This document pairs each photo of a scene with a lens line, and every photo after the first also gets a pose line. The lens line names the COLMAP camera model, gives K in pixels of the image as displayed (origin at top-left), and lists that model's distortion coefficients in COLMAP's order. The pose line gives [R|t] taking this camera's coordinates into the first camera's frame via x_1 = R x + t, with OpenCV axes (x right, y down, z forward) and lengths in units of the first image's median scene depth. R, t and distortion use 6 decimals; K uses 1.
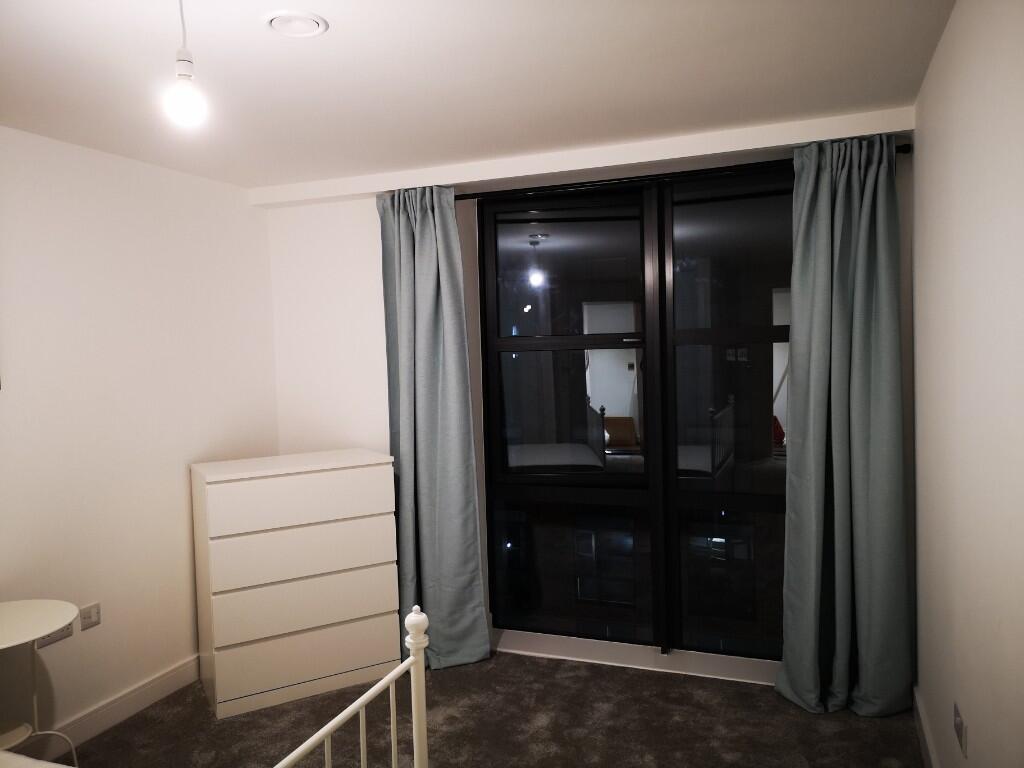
lens RADIAL K [[791.1, 0, 513.3], [0, 791.1, 378.2], [0, 0, 1]] dist [0.068608, -0.064283]
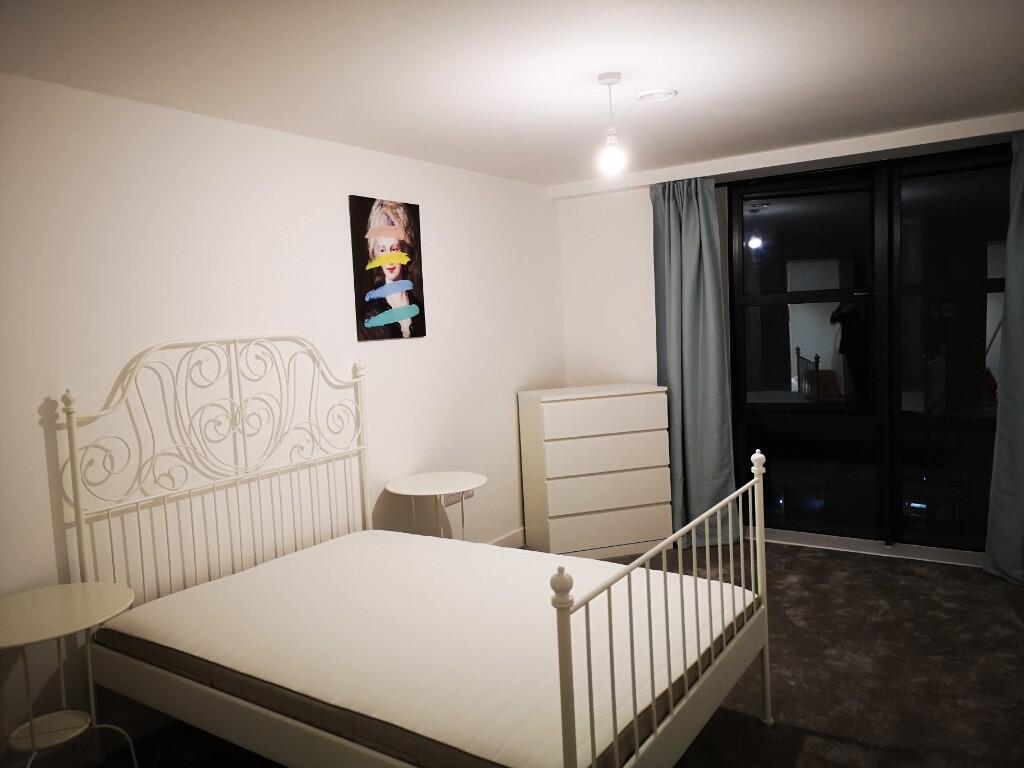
lens RADIAL K [[791.1, 0, 513.3], [0, 791.1, 378.2], [0, 0, 1]] dist [0.068608, -0.064283]
pose [[0.977318, -0.000003, -0.211776, -0.118145], [0.009971, 0.998892, 0.045998, 0.020668], [0.211541, -0.047067, 0.976235, -0.336997]]
